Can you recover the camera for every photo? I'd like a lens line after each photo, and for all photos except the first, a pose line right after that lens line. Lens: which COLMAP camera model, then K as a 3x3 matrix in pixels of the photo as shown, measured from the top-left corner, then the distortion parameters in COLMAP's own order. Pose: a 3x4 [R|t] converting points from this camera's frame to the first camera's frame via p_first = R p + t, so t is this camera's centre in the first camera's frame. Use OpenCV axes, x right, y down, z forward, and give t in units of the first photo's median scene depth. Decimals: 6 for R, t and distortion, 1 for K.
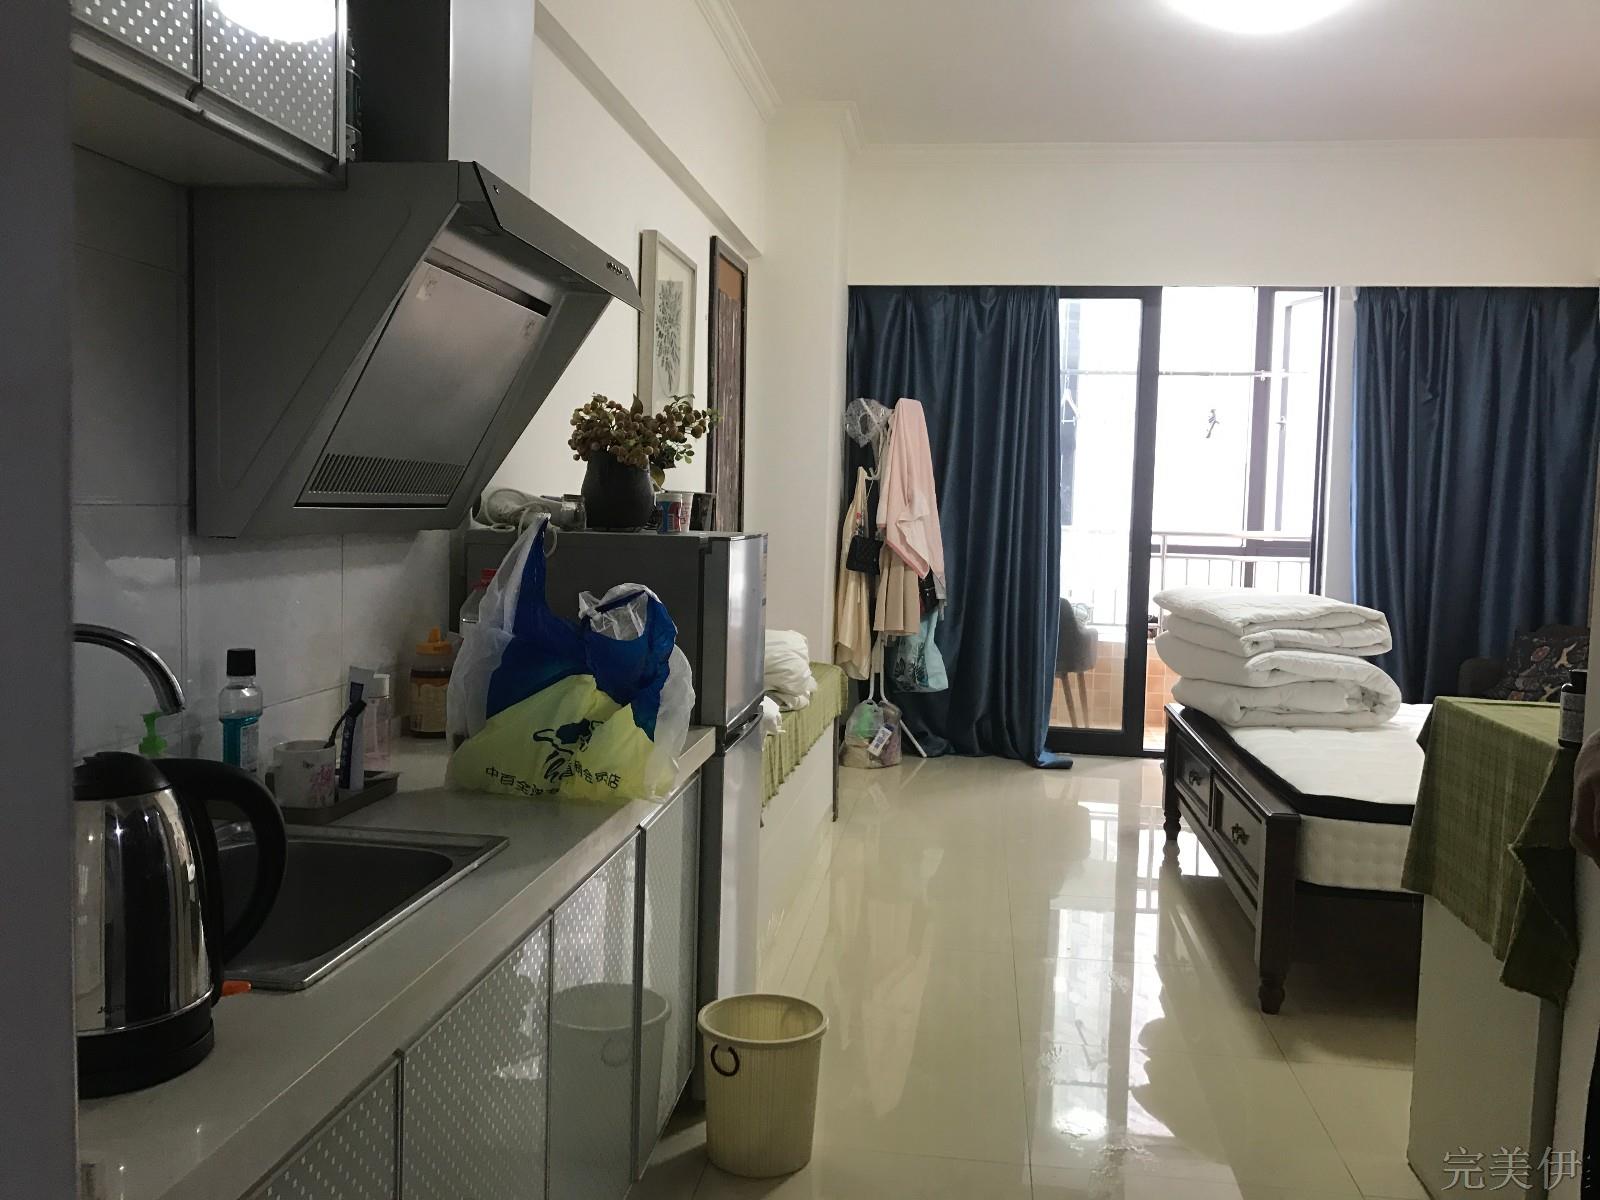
lens RADIAL K [[1289.9, 0, 795.8], [0, 1289.9, 557.8], [0, 0, 1]] dist [0.114374, -0.400071]
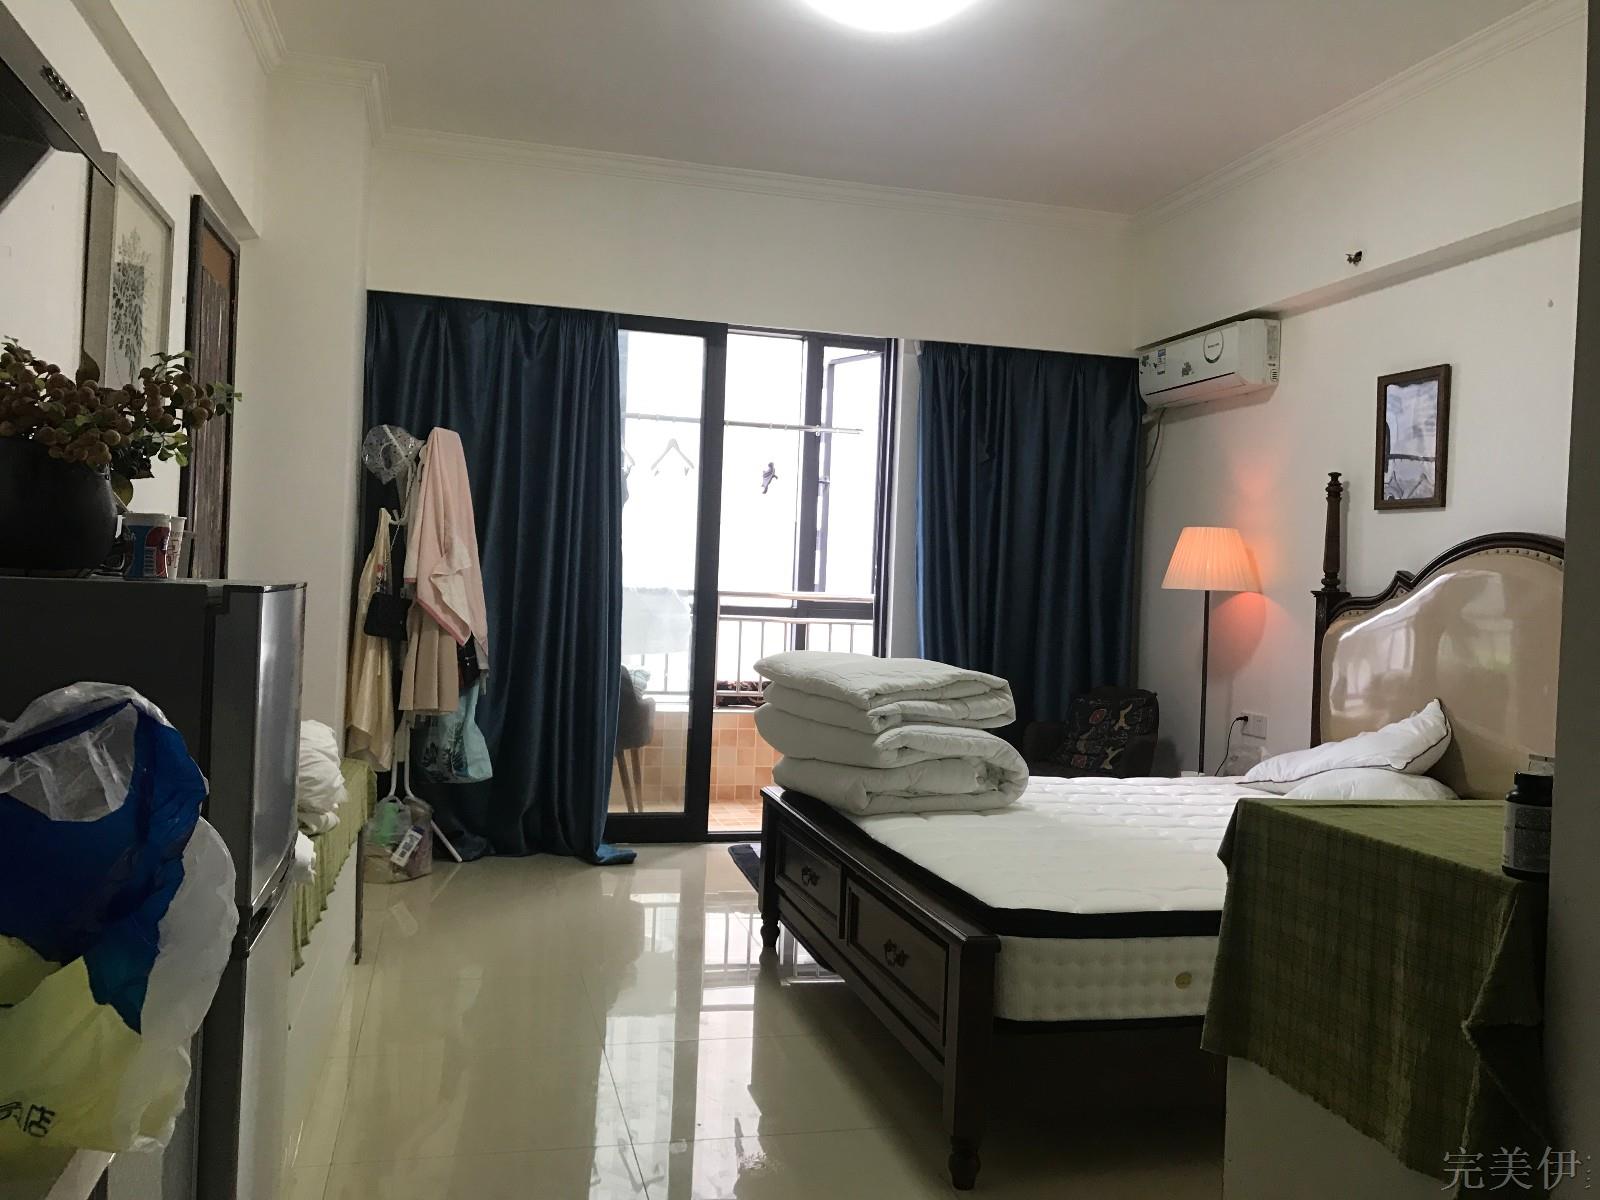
lens RADIAL K [[1298.5, 0, 806.3], [0, 1298.5, 561.7], [0, 0, 1]] dist [0.033189, -0.067758]
pose [[0.921843, 0.016934, 0.387194, -0.024551], [0.000311, 0.999012, -0.044432, -0.000108], [-0.387564, 0.041080, 0.920927, 0.161781]]
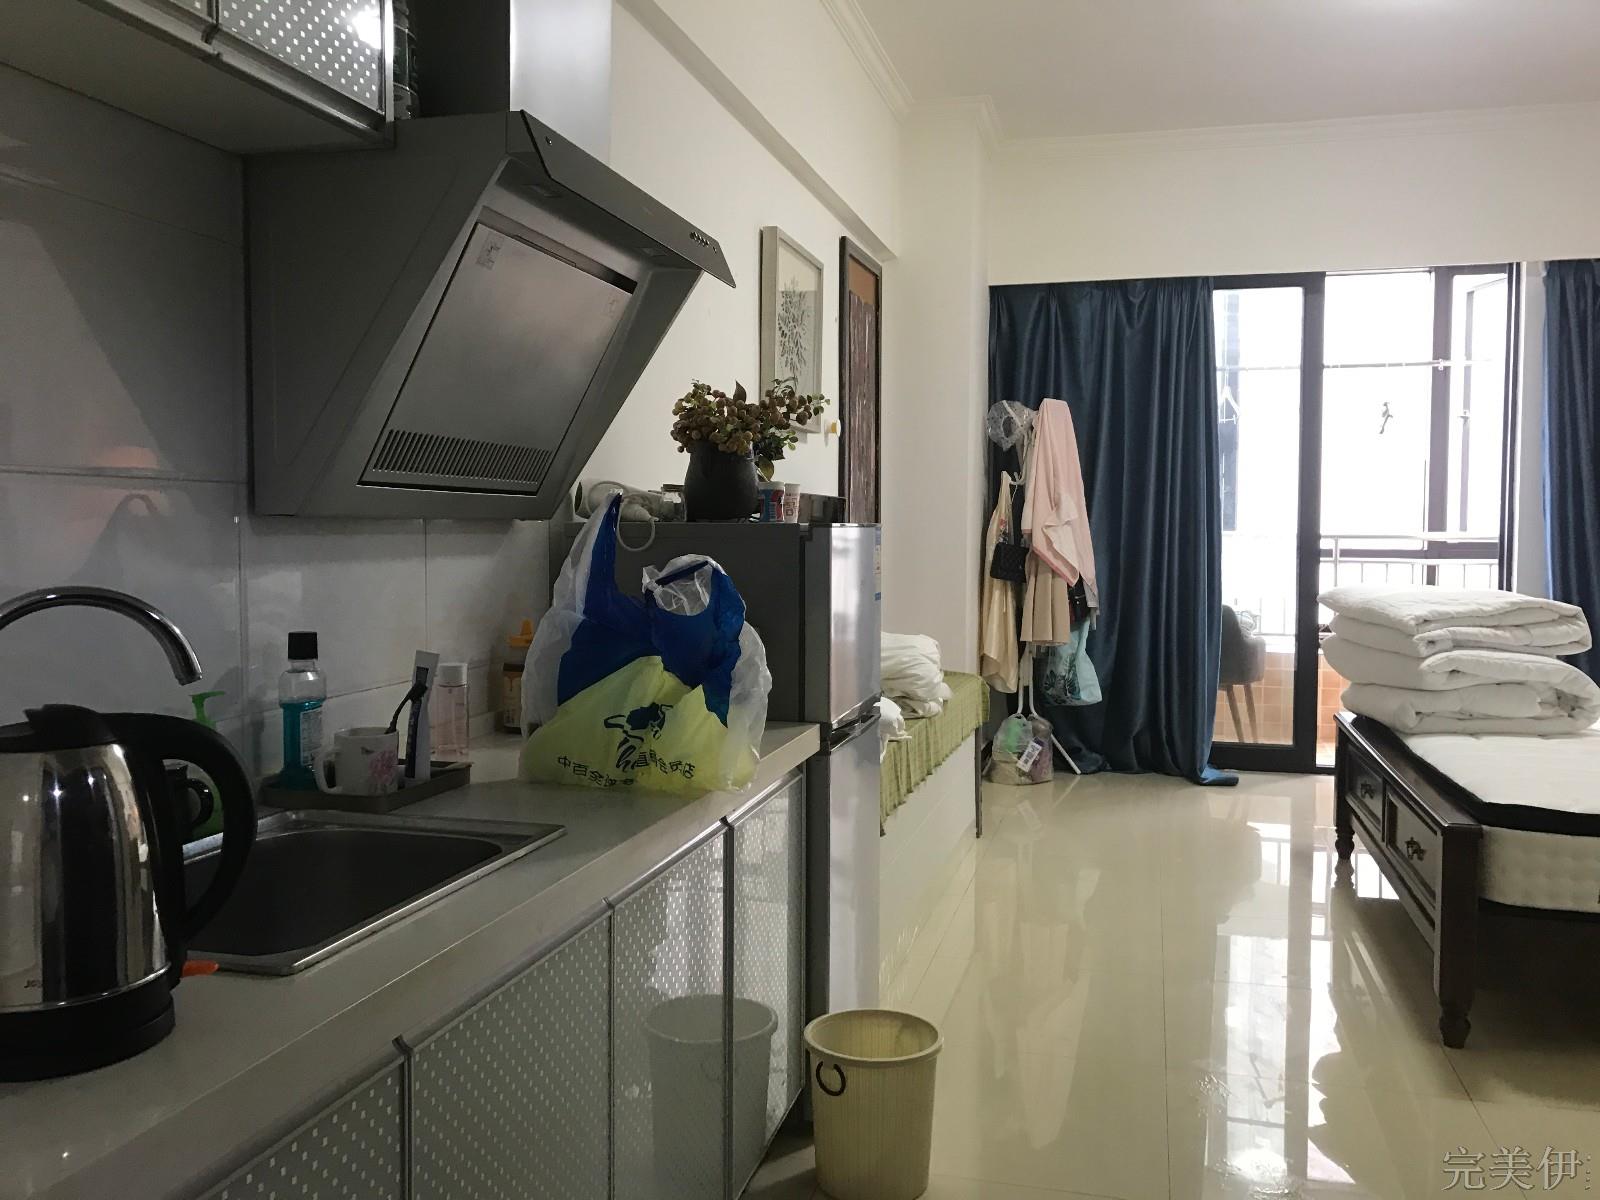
lens RADIAL K [[1298.5, 0, 806.3], [0, 1298.5, 561.7], [0, 0, 1]] dist [0.033189, -0.067758]
pose [[0.992789, -0.019107, -0.118346, 0.019604], [0.017090, 0.999691, -0.018027, 0.013541], [0.118654, 0.015875, 0.992809, 0.025862]]
